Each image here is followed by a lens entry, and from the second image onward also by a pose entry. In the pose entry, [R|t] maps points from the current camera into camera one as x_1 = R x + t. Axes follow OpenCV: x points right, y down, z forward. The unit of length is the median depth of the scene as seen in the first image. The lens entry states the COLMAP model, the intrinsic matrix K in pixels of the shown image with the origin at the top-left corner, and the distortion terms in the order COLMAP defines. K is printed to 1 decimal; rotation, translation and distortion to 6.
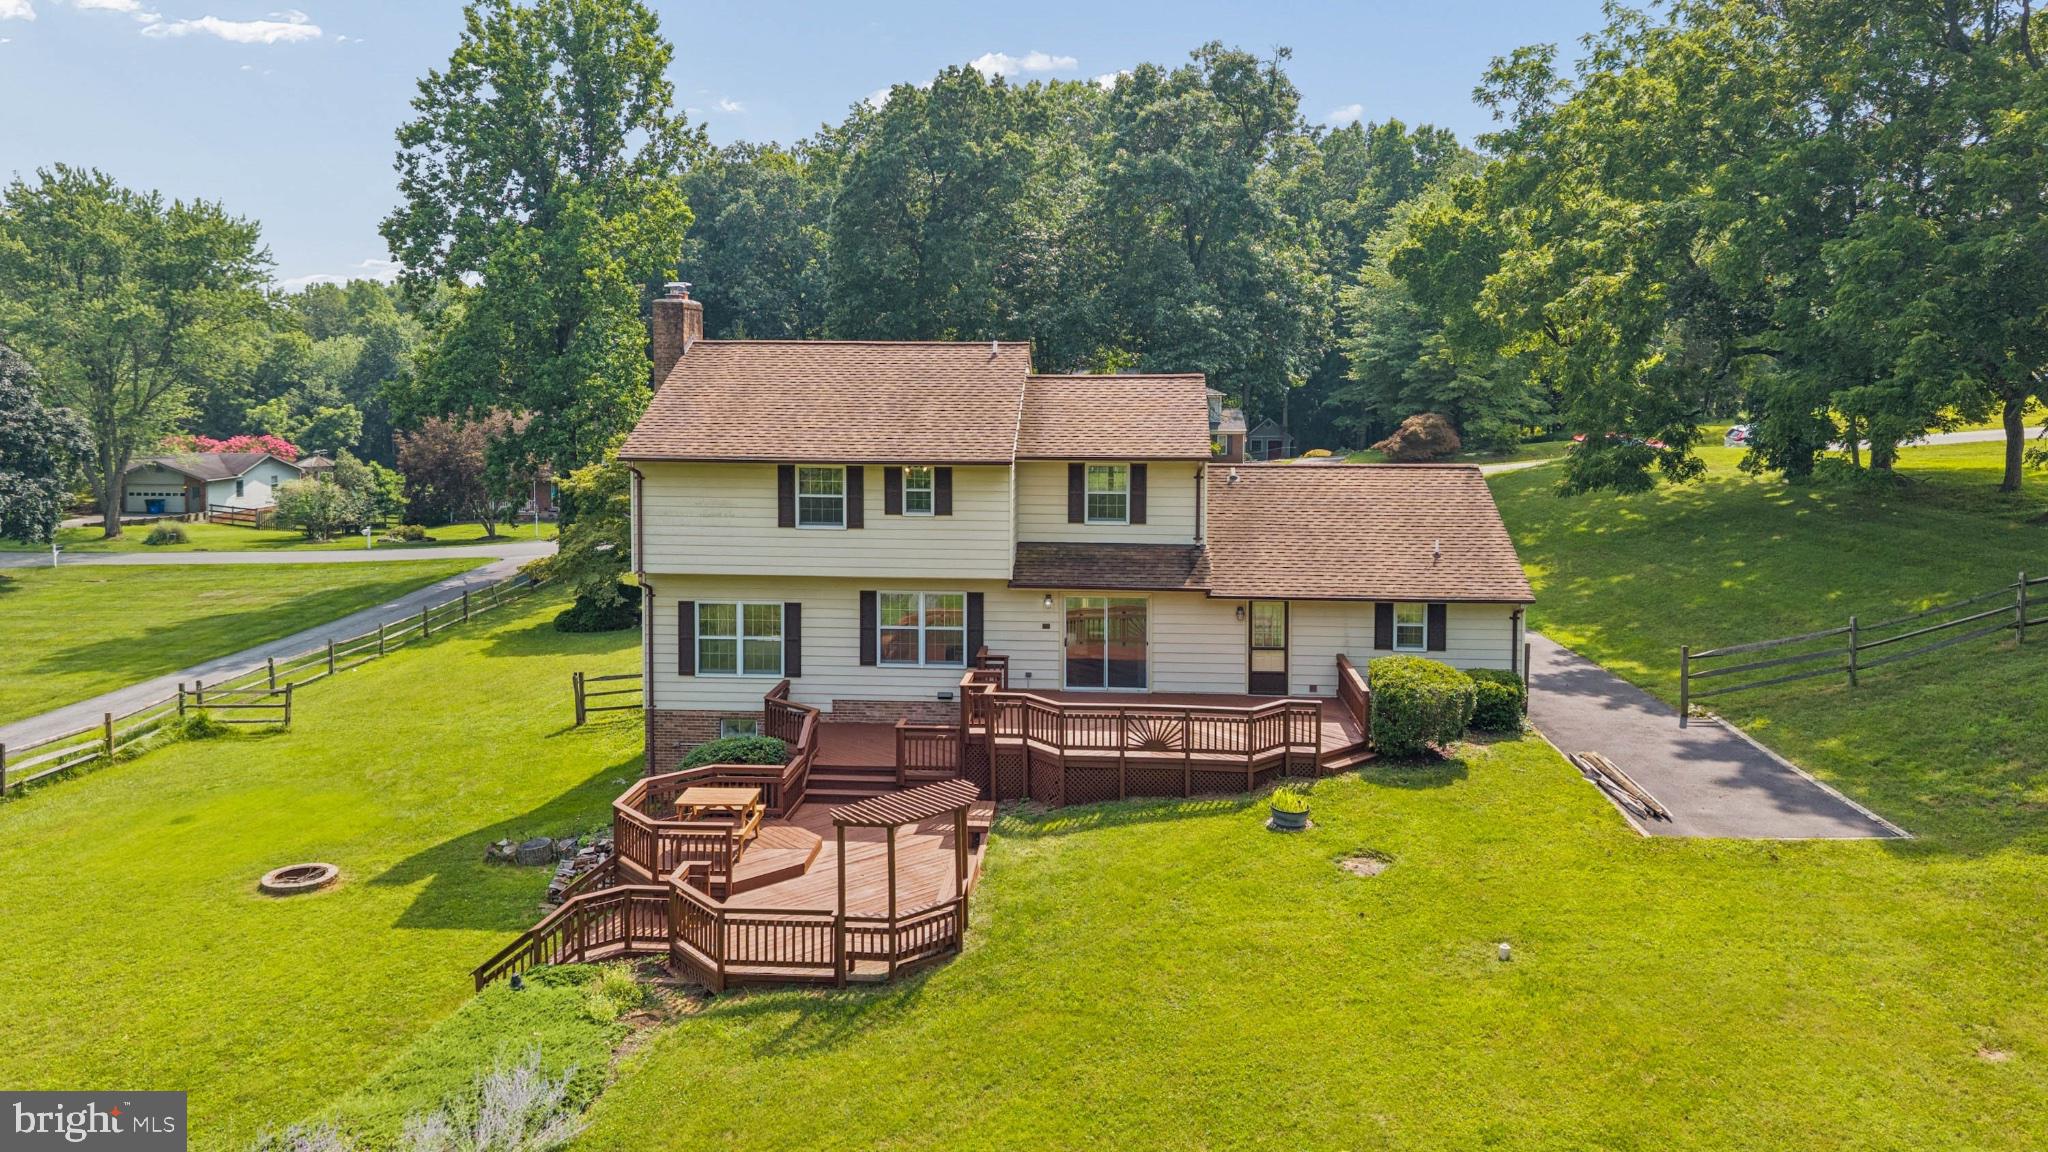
lens RADIAL K [[1438.2, 0, 1021.2], [0, 1438.2, 579.1], [0, 0, 1]] dist [-0.006874, -0.029316]
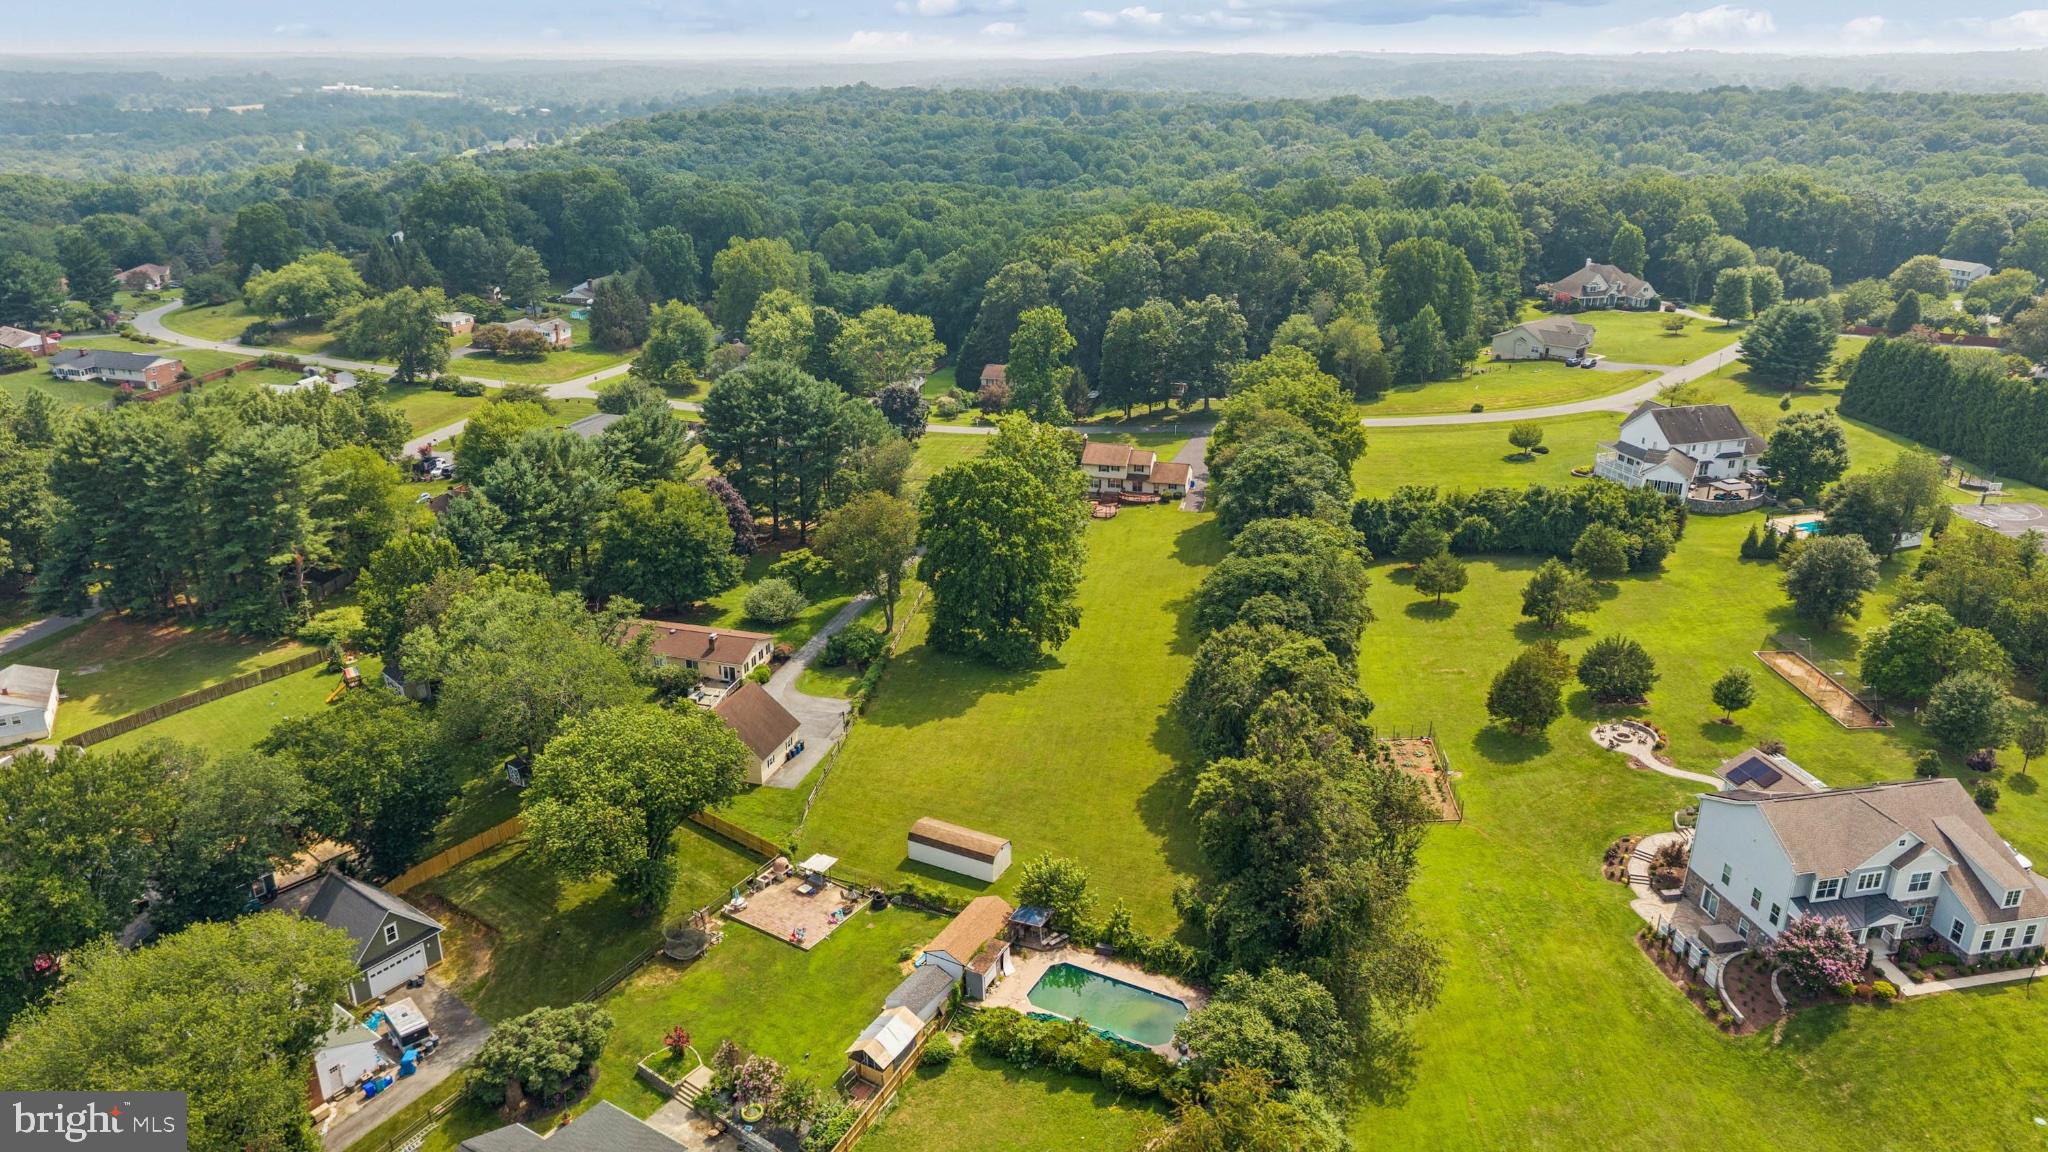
lens RADIAL K [[1438.2, 0, 1031.9], [0, 1438.2, 568.7], [0, 0, 1]] dist [-0.006874, -0.029316]
pose [[0.984638, 0.067049, -0.161220, 0.829060], [-0.029896, 0.974437, 0.222663, -1.323934], [0.172028, -0.214423, 0.961472, -7.191123]]
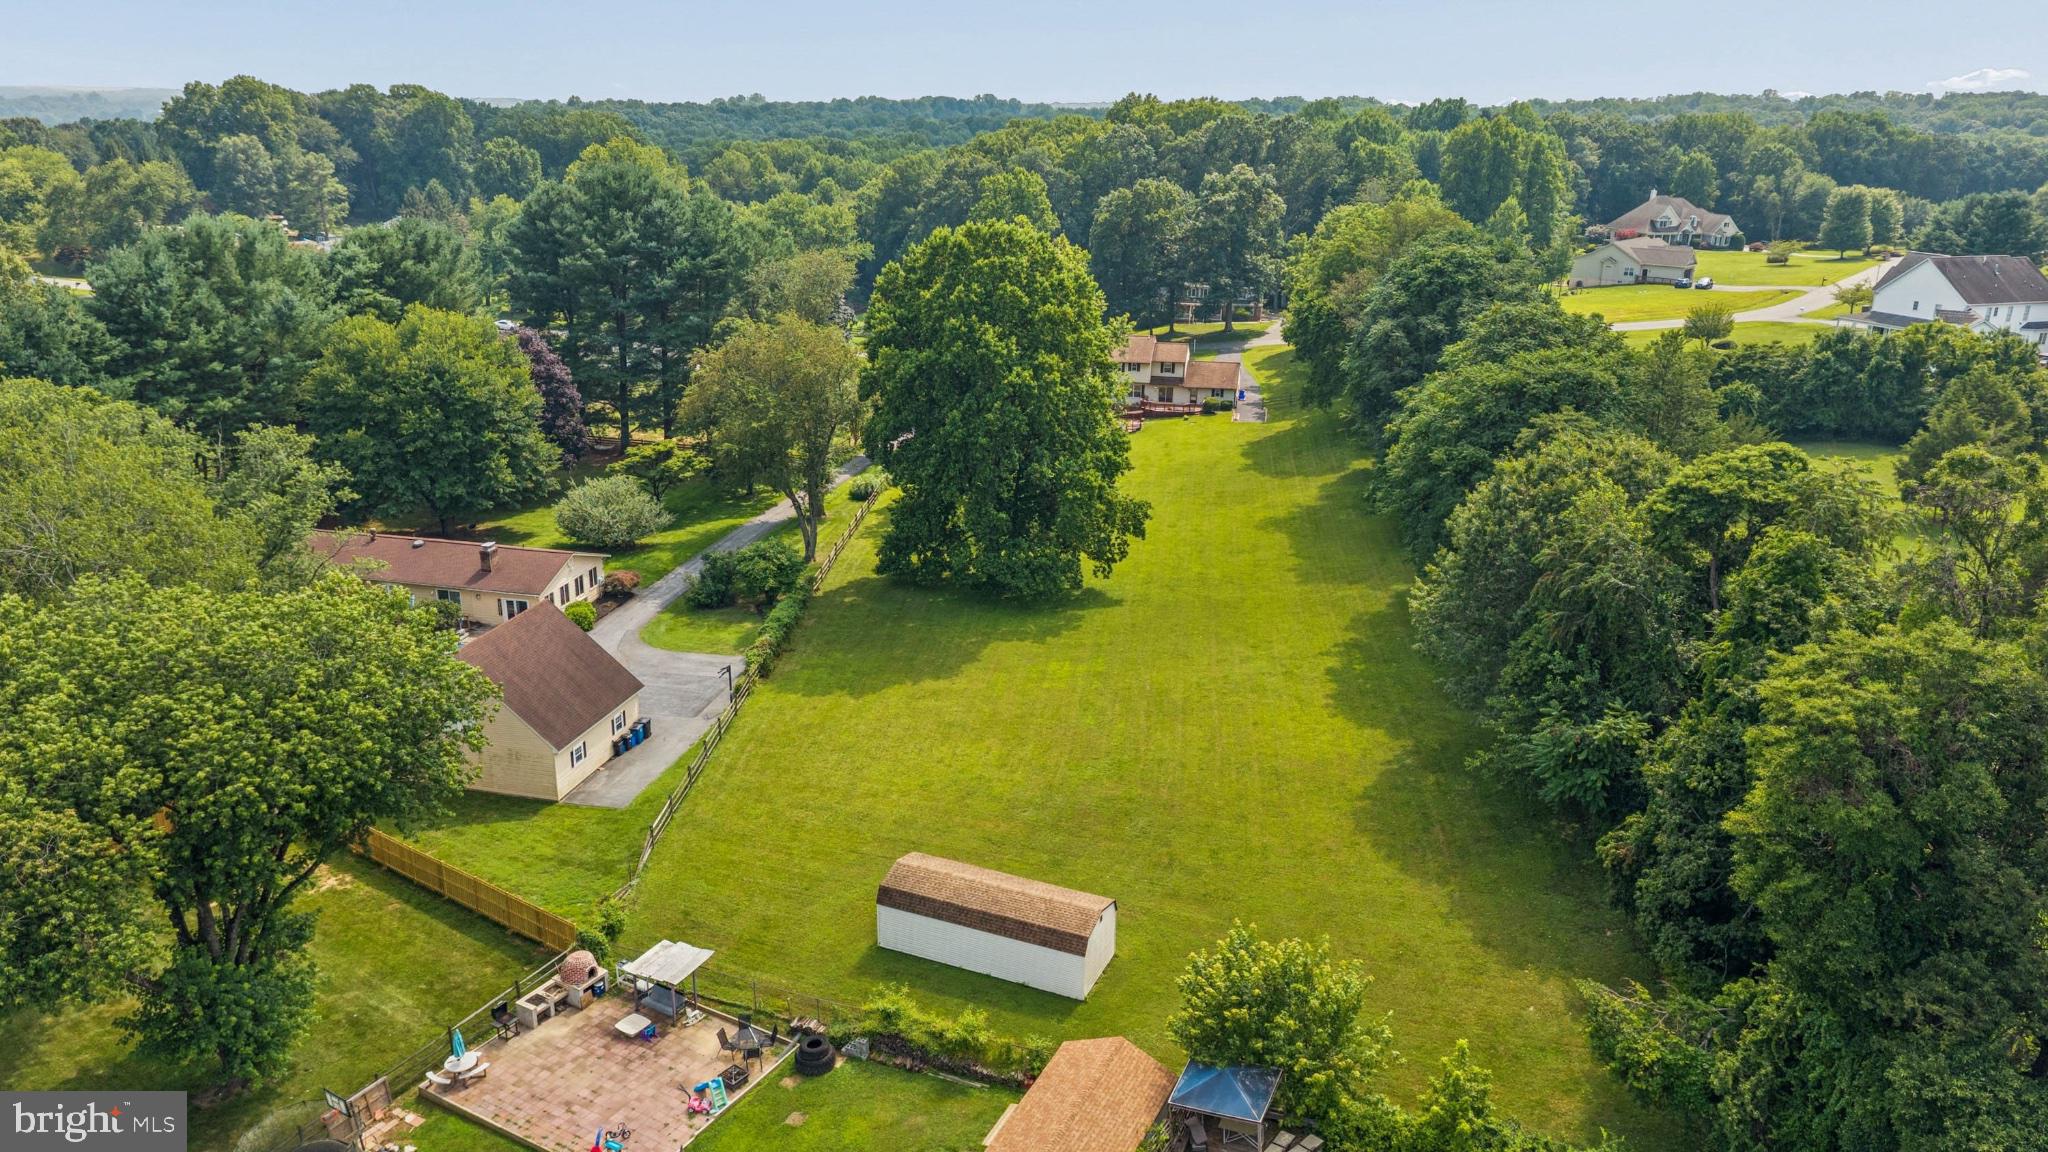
lens RADIAL K [[1438.2, 0, 1022.0], [0, 1438.2, 583.4], [0, 0, 1]] dist [-0.006874, -0.029316]
pose [[0.993774, 0.051754, -0.098665, 0.094273], [-0.034249, 0.984589, 0.171495, -0.176522], [0.106020, -0.167048, 0.980232, -4.770948]]
